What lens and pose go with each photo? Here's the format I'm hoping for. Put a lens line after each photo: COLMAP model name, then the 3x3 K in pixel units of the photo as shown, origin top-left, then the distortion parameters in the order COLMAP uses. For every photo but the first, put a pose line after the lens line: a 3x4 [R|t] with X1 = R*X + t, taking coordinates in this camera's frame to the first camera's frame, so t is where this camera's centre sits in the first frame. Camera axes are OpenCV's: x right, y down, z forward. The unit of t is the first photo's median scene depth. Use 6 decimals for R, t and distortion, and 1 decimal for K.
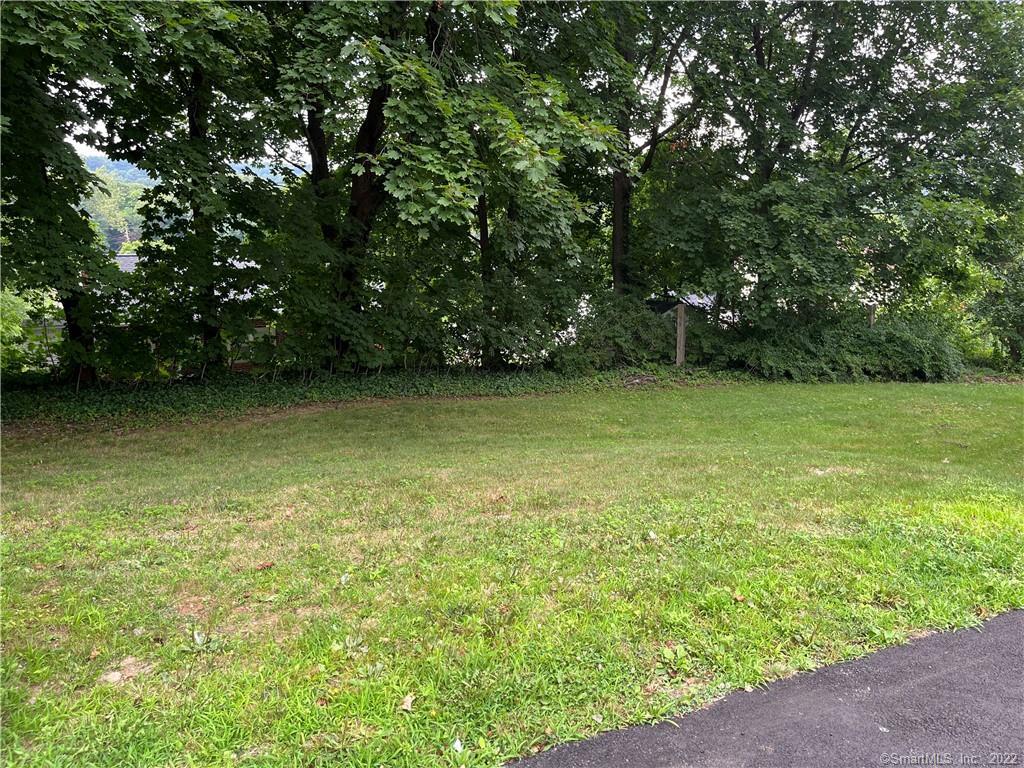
lens RADIAL K [[779.0, 0, 512.9], [0, 779.0, 379.3], [0, 0, 1]] dist [0.049164, -0.075406]
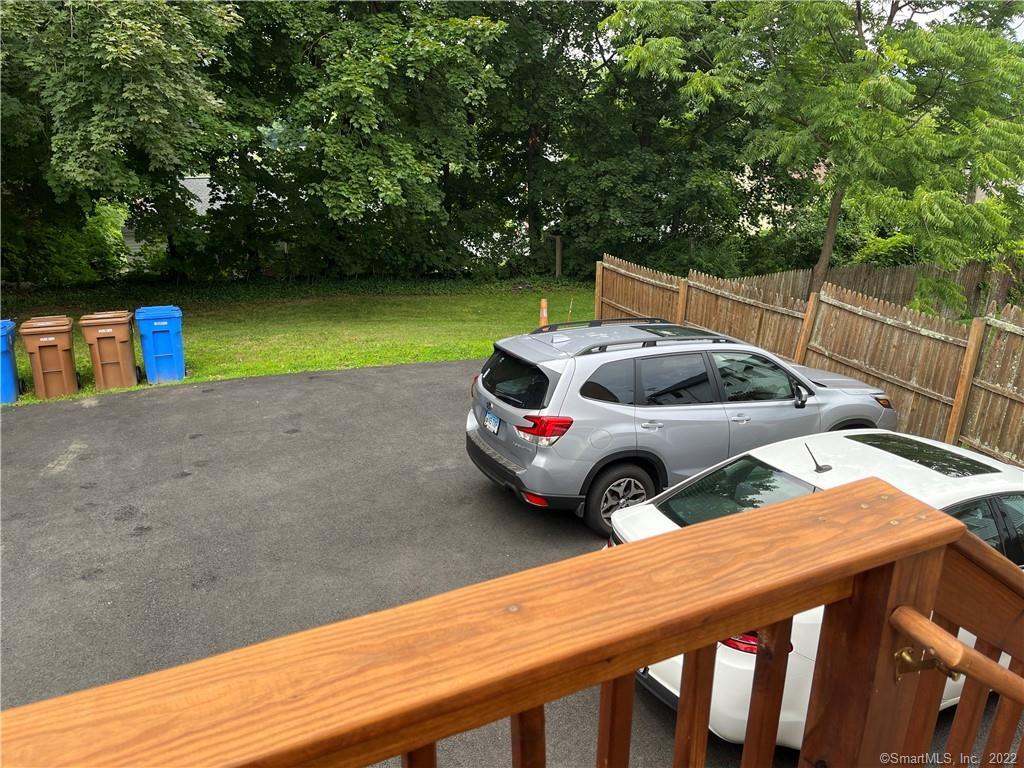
lens RADIAL K [[779.0, 0, 507.3], [0, 779.0, 380.7], [0, 0, 1]] dist [0.049164, -0.075406]
pose [[0.997193, 0.032247, -0.067567, 0.307802], [-0.022332, 0.989519, 0.142666, -0.042864], [0.071459, -0.140757, 0.987462, -0.715884]]
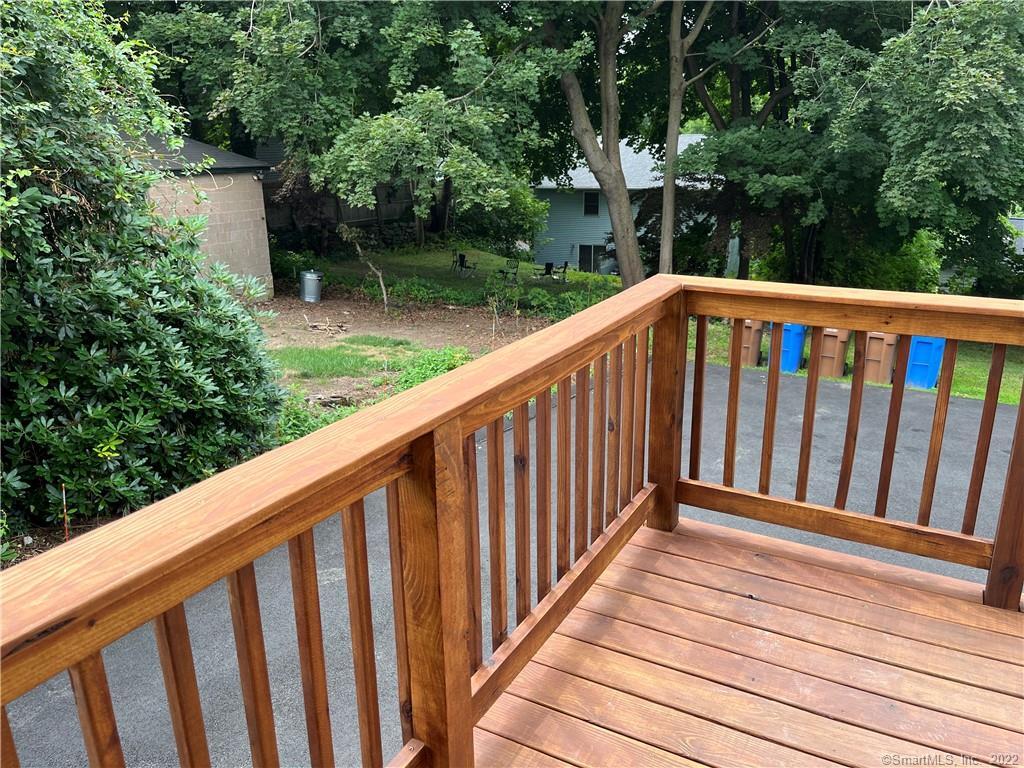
lens RADIAL K [[779.0, 0, 515.8], [0, 779.0, 379.6], [0, 0, 1]] dist [0.049164, -0.075406]
pose [[0.512523, 0.249192, -0.821720, 0.483420], [-0.165438, 0.967692, 0.190271, -0.005751], [0.842586, 0.038426, 0.537190, -0.890863]]
